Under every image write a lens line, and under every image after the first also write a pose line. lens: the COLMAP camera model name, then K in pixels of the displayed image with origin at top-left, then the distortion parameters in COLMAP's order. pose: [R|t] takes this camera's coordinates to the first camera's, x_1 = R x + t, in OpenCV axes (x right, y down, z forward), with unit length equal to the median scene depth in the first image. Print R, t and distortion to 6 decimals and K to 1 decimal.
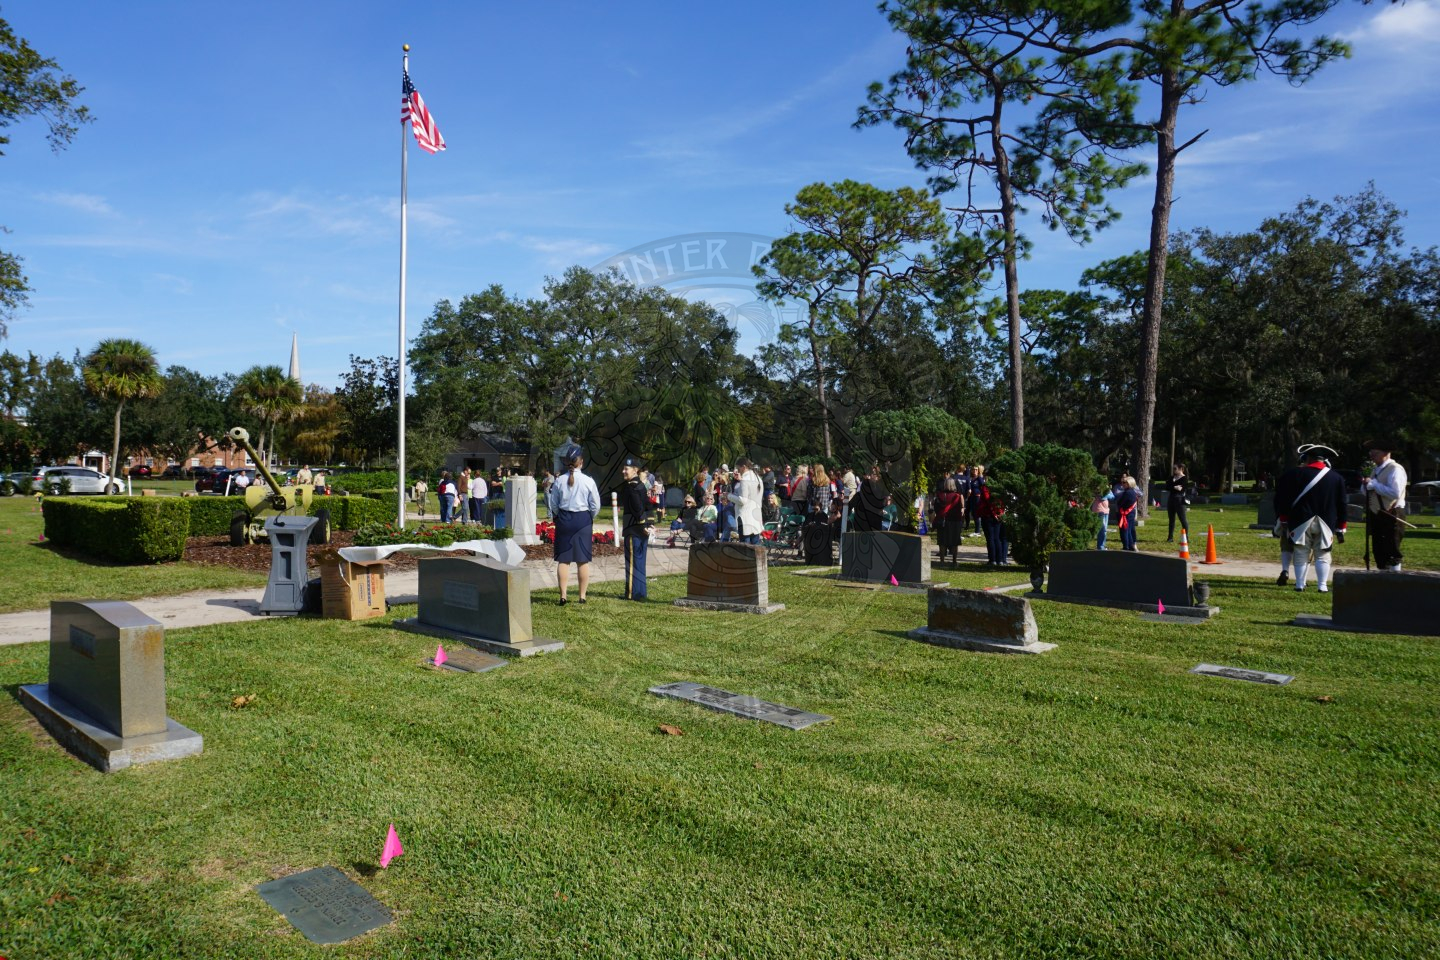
lens RADIAL K [[1000.9, 0, 714.4], [0, 1000.9, 479.4], [0, 0, 1]] dist [-0.006658, 0.003424]
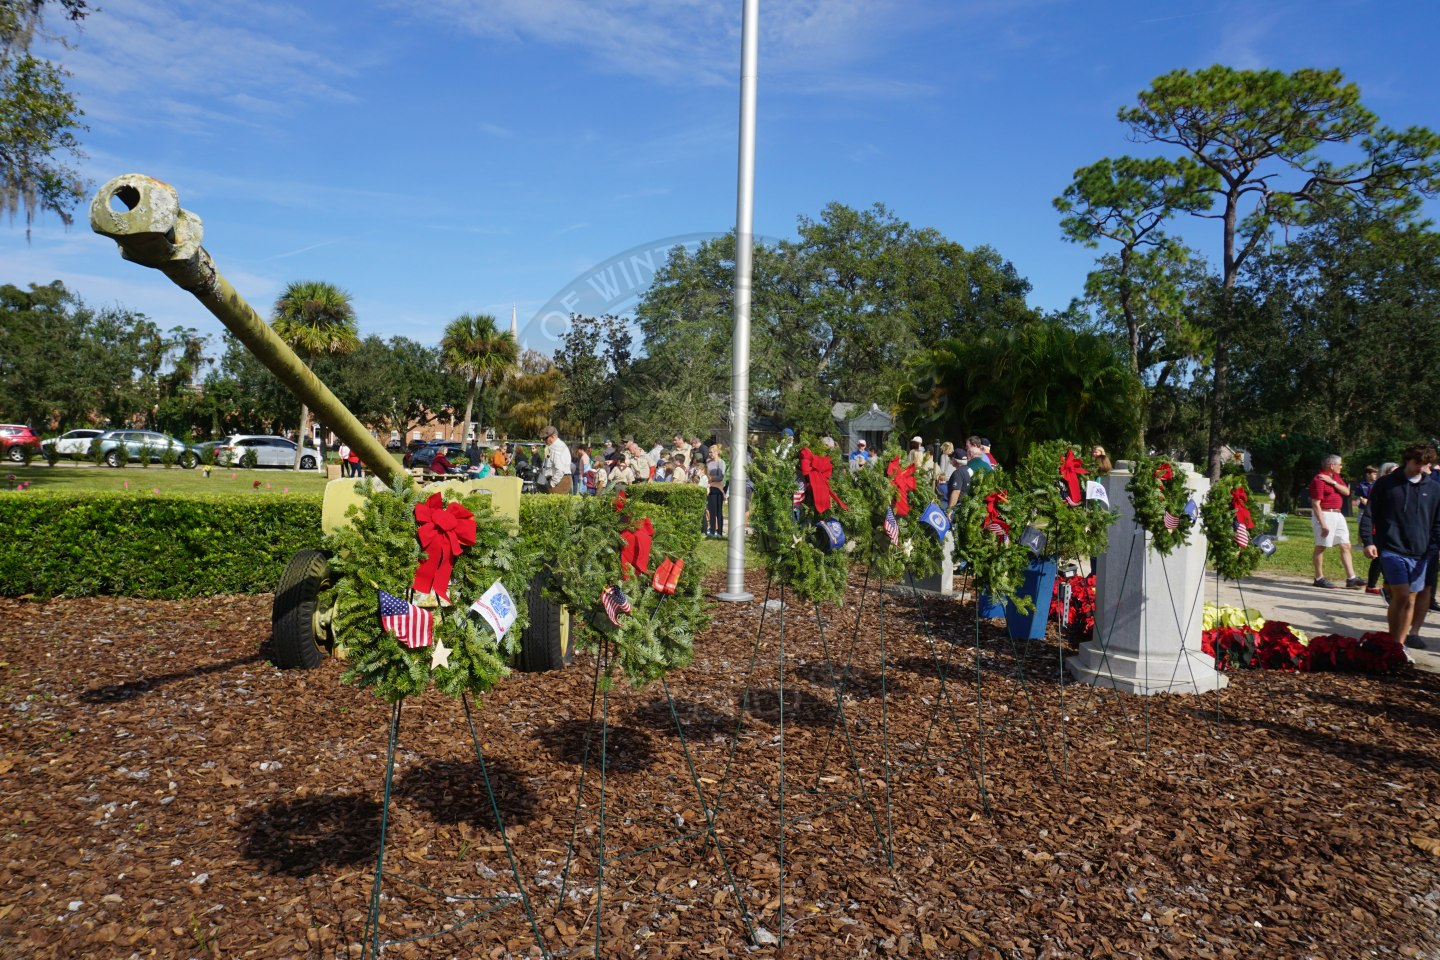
lens RADIAL K [[1000.9, 0, 722.0], [0, 1000.9, 479.2], [0, 0, 1]] dist [-0.006658, 0.003424]
pose [[0.981569, 0.024837, -0.189489, -0.068078], [-0.021358, 0.999564, 0.020379, -0.000502], [0.189912, -0.015956, 0.981671, 0.170703]]
